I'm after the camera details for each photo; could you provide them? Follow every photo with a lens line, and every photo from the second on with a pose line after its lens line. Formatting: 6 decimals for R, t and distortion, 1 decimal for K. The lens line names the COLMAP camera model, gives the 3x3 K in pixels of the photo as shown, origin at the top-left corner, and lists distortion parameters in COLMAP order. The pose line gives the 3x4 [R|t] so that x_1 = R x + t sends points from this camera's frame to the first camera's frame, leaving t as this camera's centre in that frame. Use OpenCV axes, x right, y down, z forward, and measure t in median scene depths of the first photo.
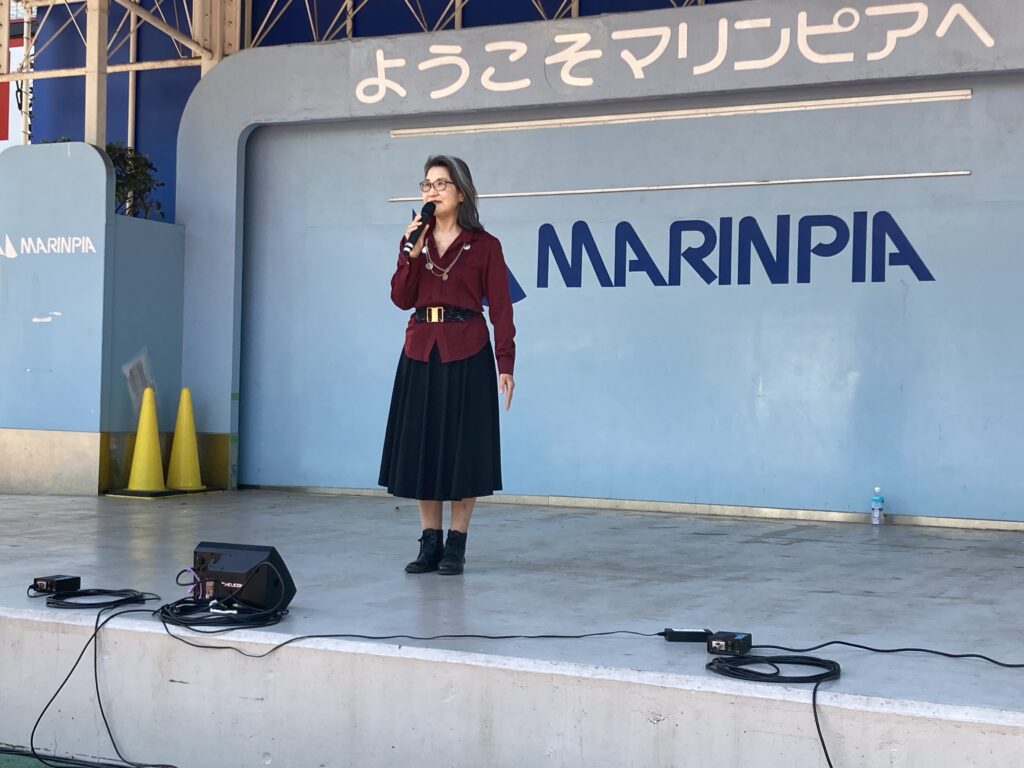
lens RADIAL K [[1594.8, 0, 512.0], [0, 1594.8, 384.0], [0, 0, 1]] dist [0.062974, 0.058671]
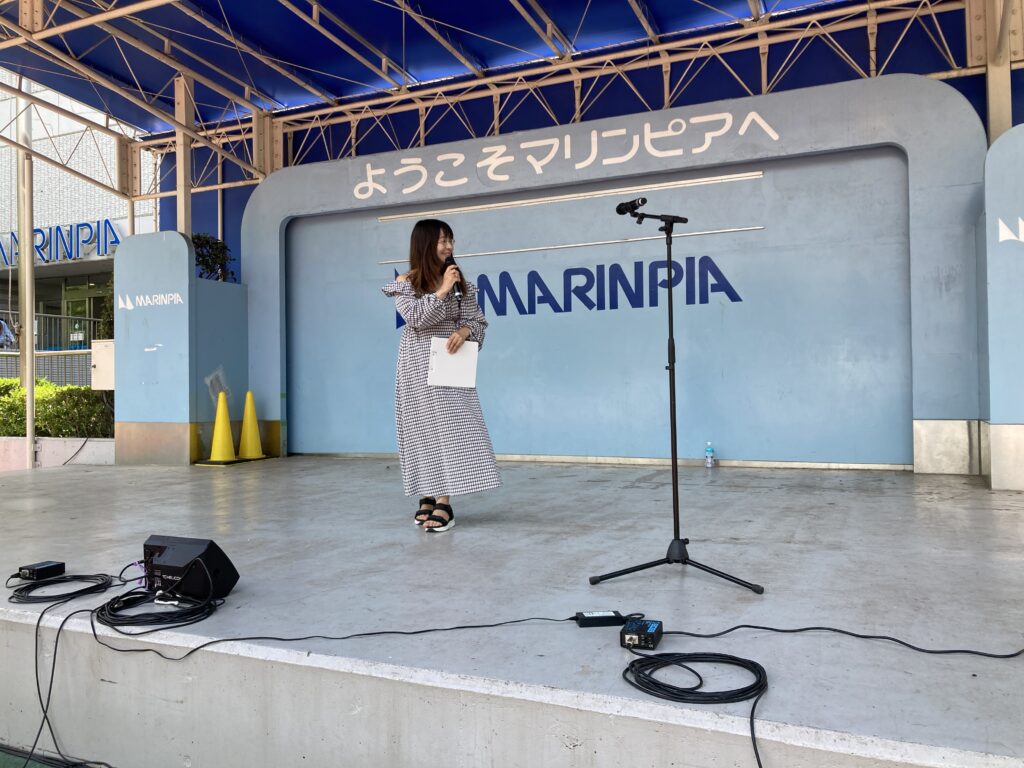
lens RADIAL K [[842.4, 0, 512.0], [0, 842.4, 384.0], [0, 0, 1]] dist [0.001027, -0.000856]
pose [[0.998719, -0.035720, 0.035847, 0.019587], [0.035541, 0.999352, 0.005603, 0.000161], [-0.036024, -0.004322, 0.999342, 0.223358]]
